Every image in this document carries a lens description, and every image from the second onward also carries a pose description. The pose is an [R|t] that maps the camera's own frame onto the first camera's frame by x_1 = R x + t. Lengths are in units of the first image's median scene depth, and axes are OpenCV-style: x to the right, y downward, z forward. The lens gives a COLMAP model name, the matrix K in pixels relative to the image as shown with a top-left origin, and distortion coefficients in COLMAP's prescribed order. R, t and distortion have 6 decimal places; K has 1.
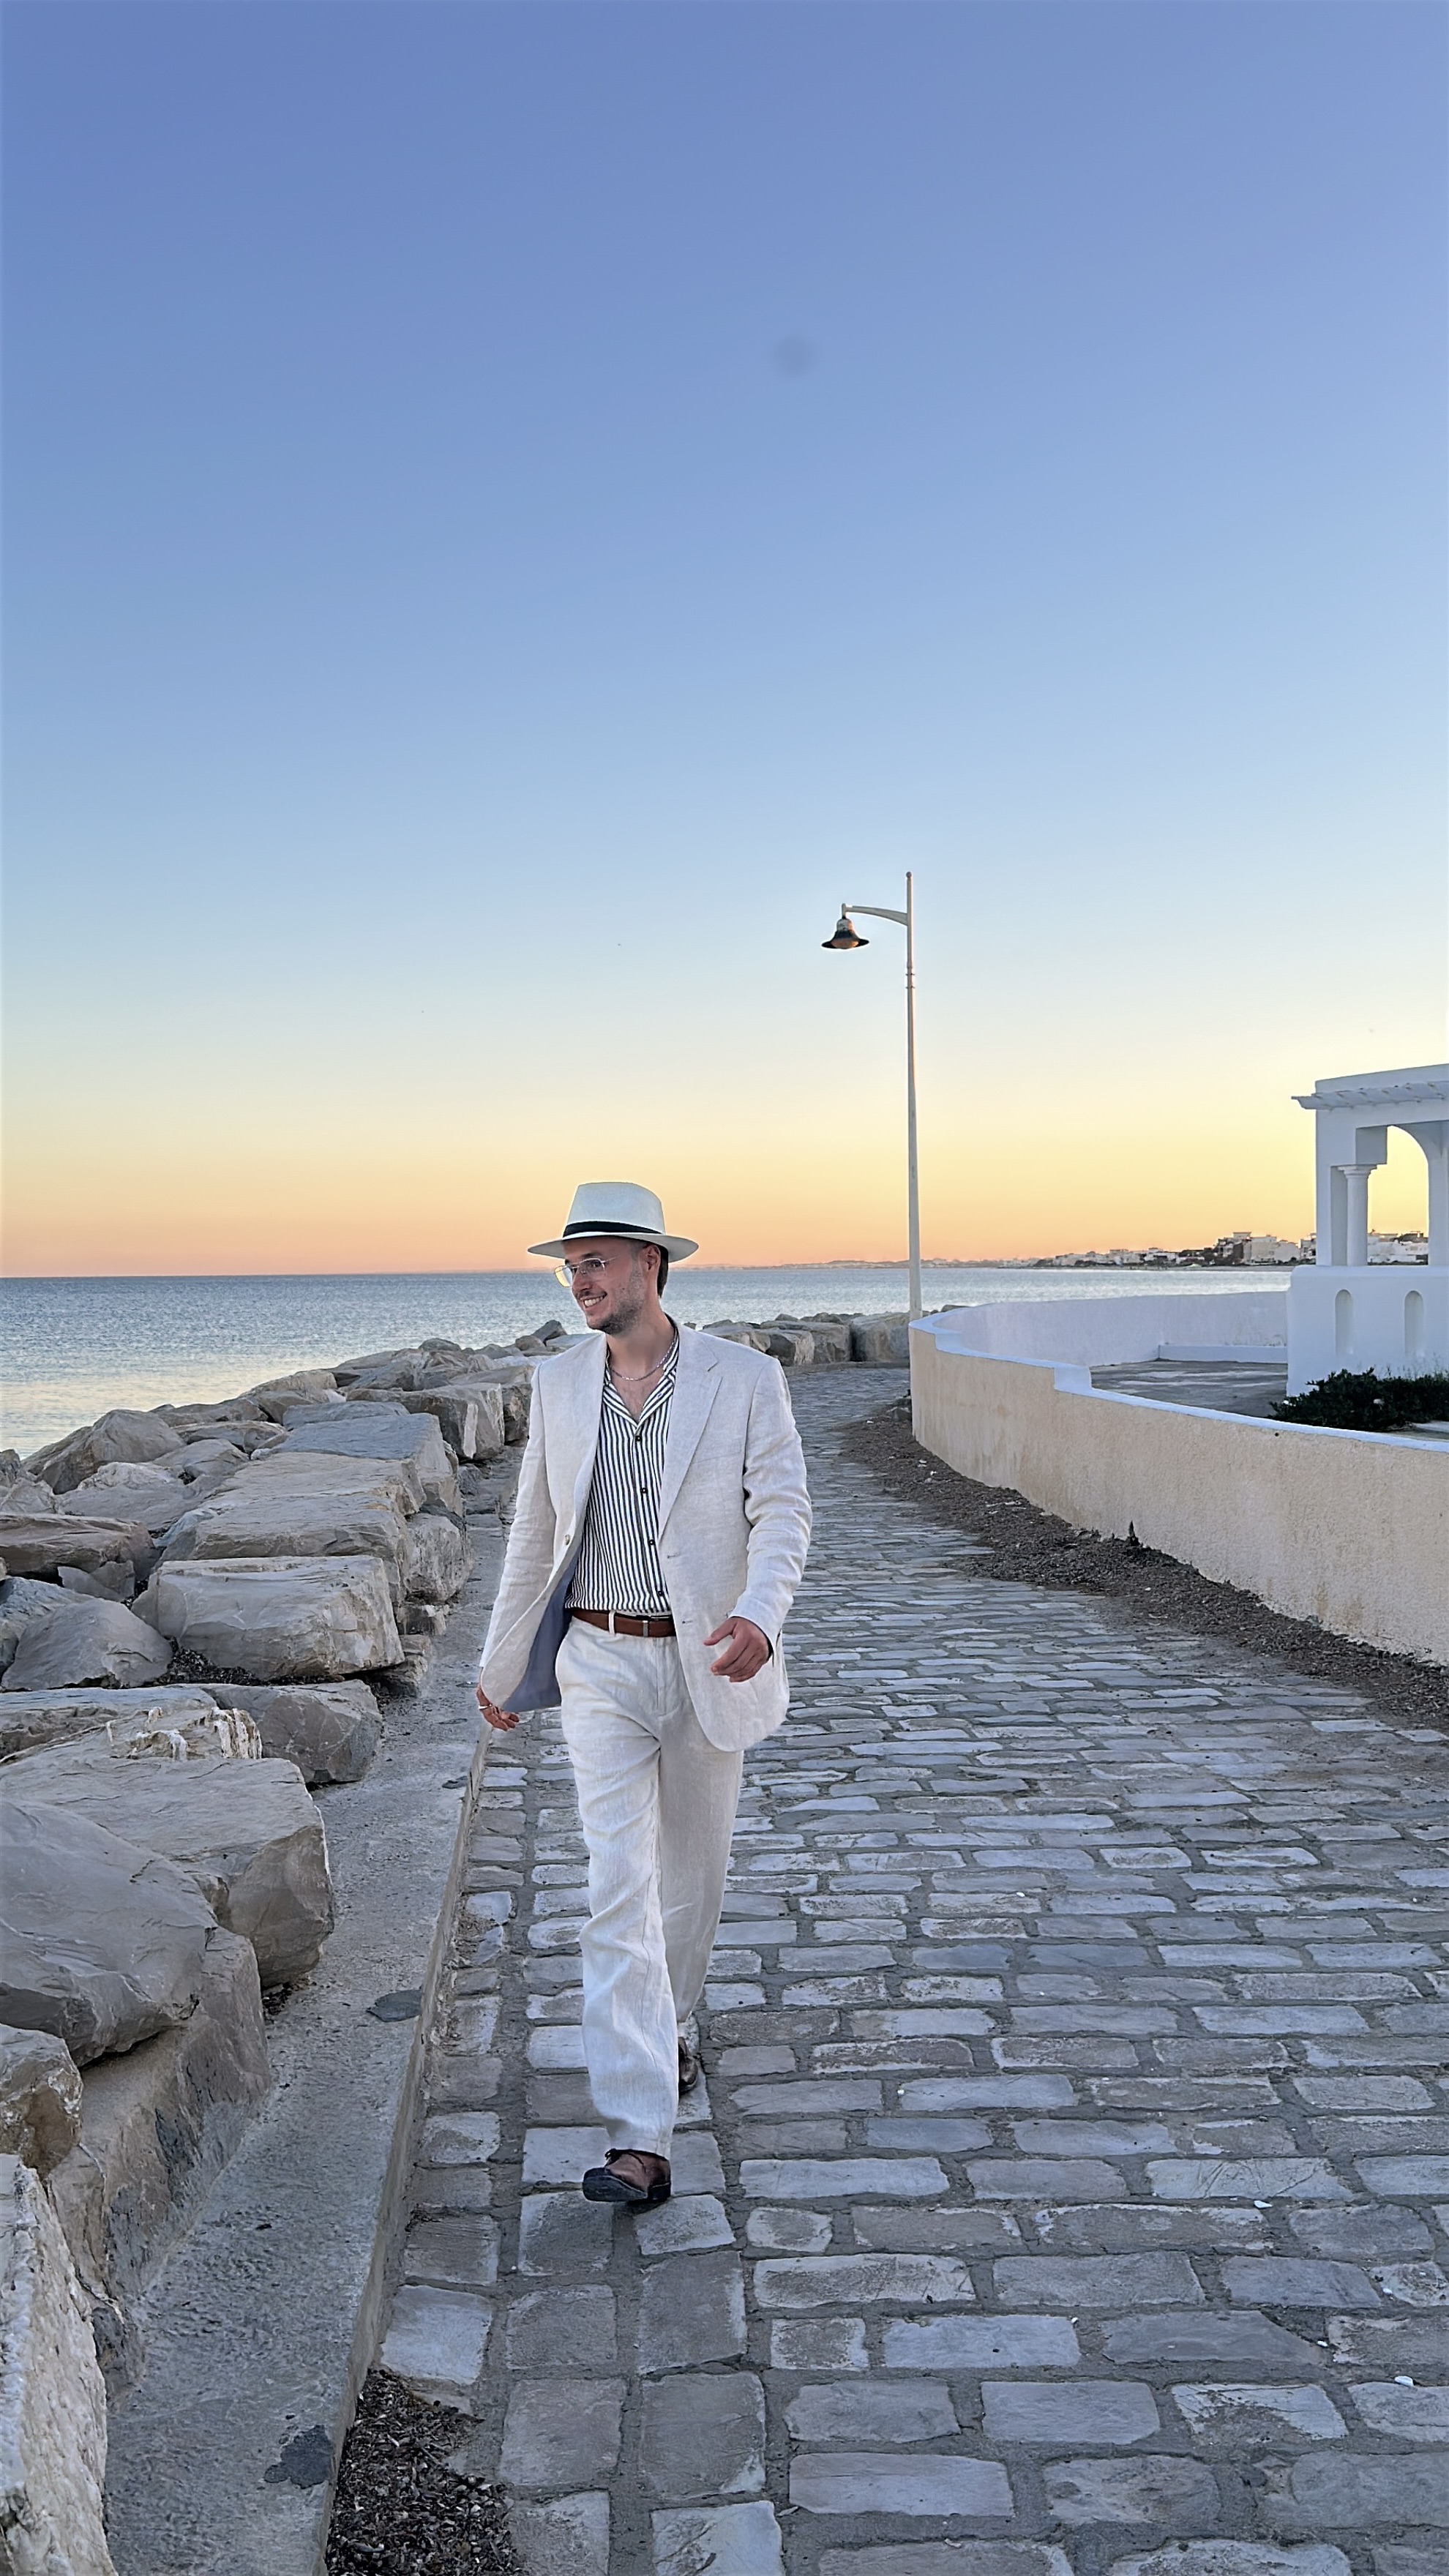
lens RADIAL K [[2281.0, 0, 814.3], [0, 2281.0, 1300.7], [0, 0, 1]] dist [0.123165, -0.122920]
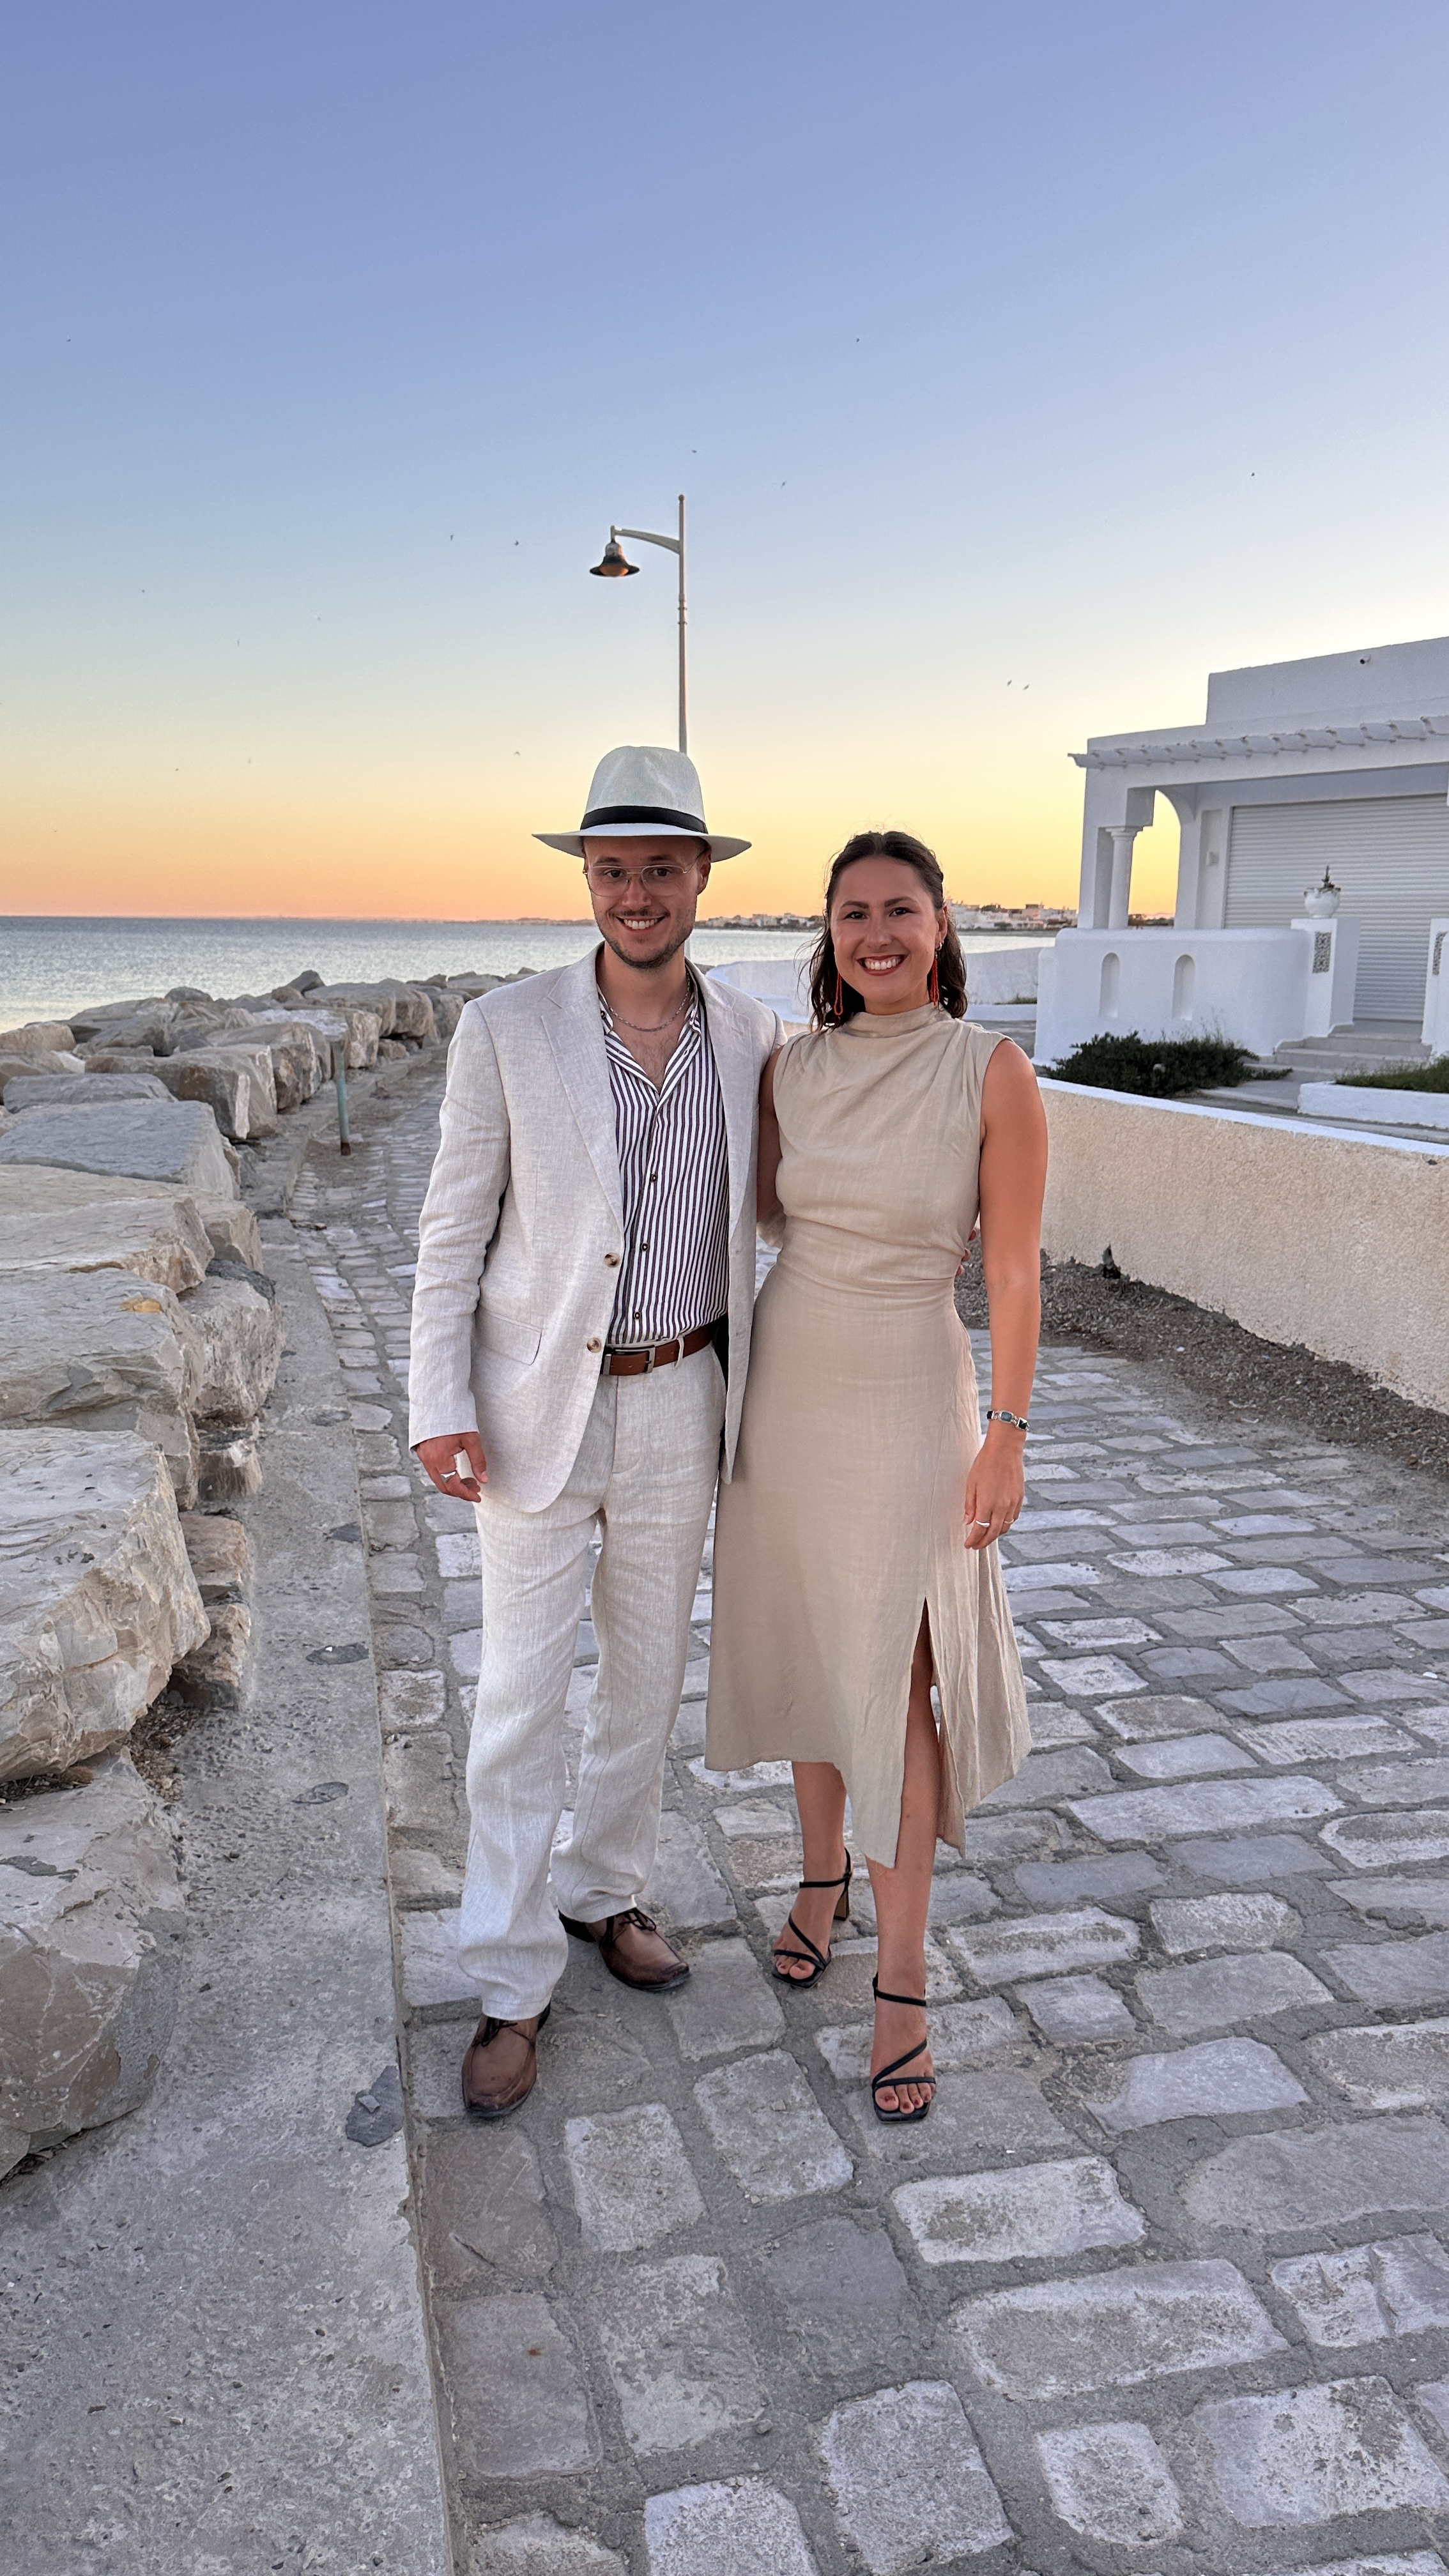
lens RADIAL K [[1890.8, 0, 772.4], [0, 1890.8, 1294.2], [0, 0, 1]] dist [0.067201, -0.052506]
pose [[0.990259, -0.006340, 0.139092, -0.128692], [-0.018243, 0.984443, 0.174755, -0.002048], [-0.138036, -0.175591, 0.974738, 0.656635]]
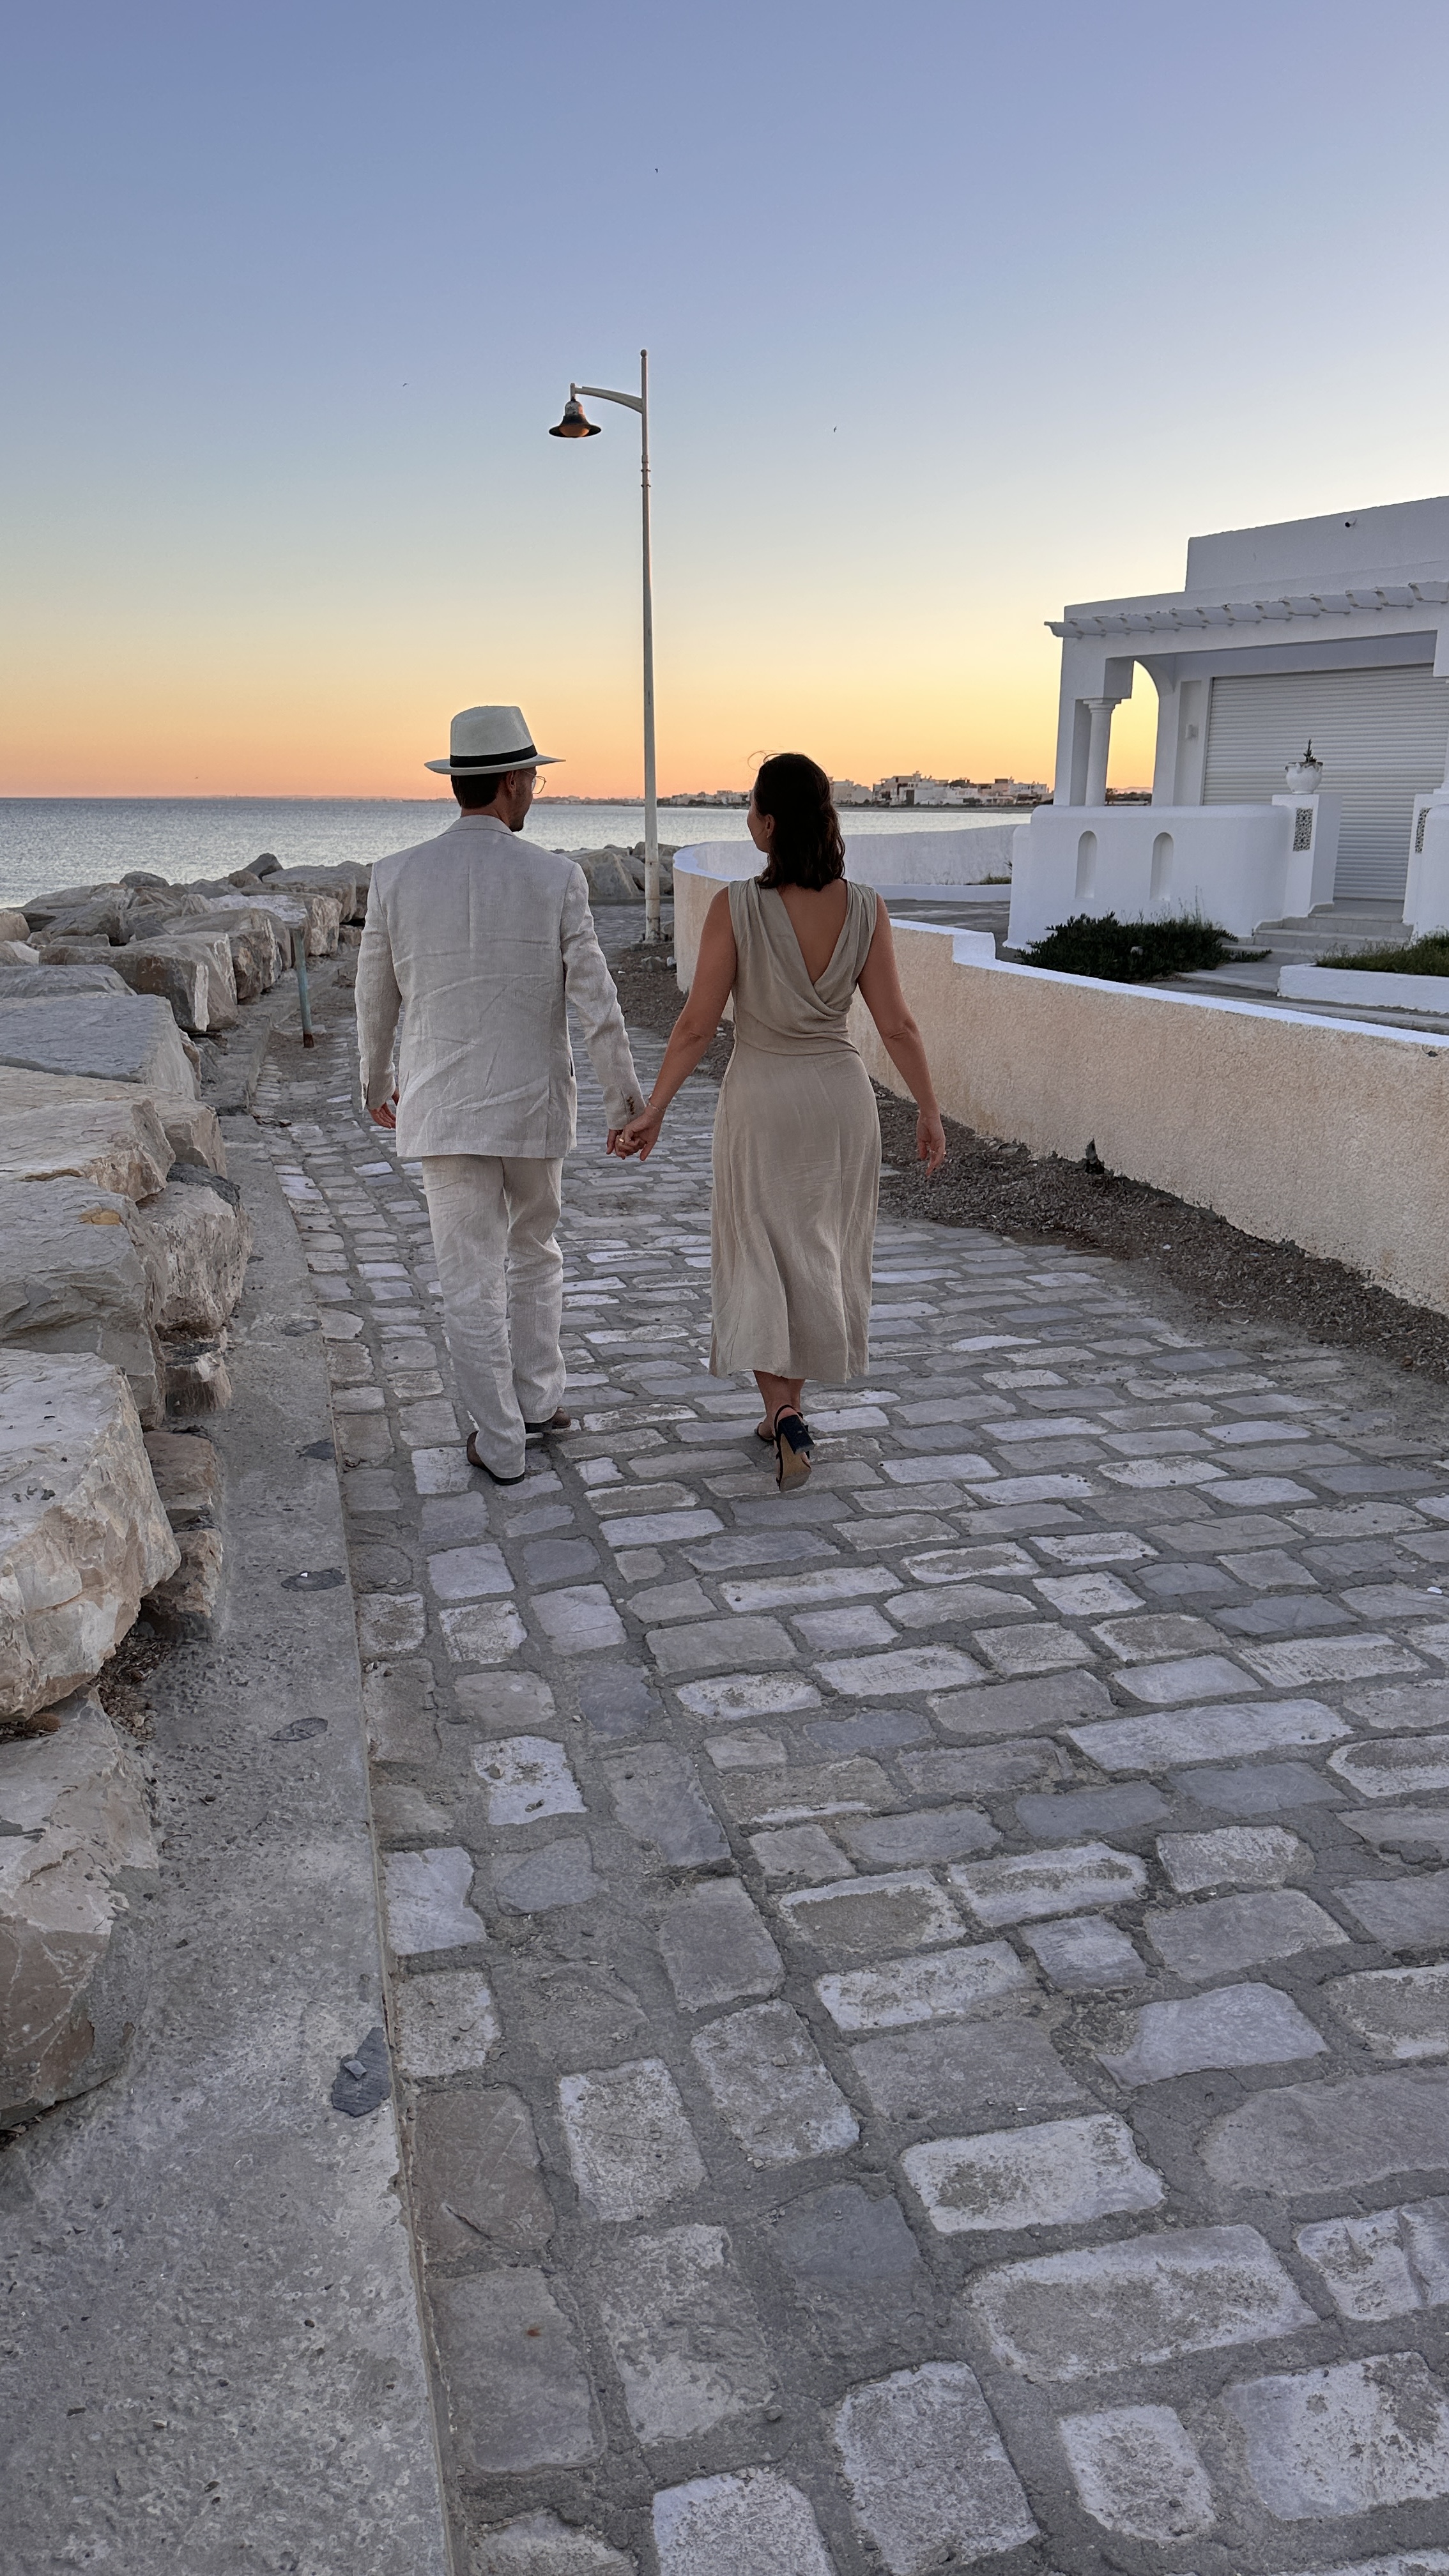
lens RADIAL K [[1890.8, 0, 750.3], [0, 1890.8, 1299.4], [0, 0, 1]] dist [0.067201, -0.052506]
pose [[0.989446, -0.021459, 0.143304, -0.130619], [-0.013231, 0.971462, 0.236825, -0.005439], [-0.144297, -0.236222, 0.960925, 0.681406]]
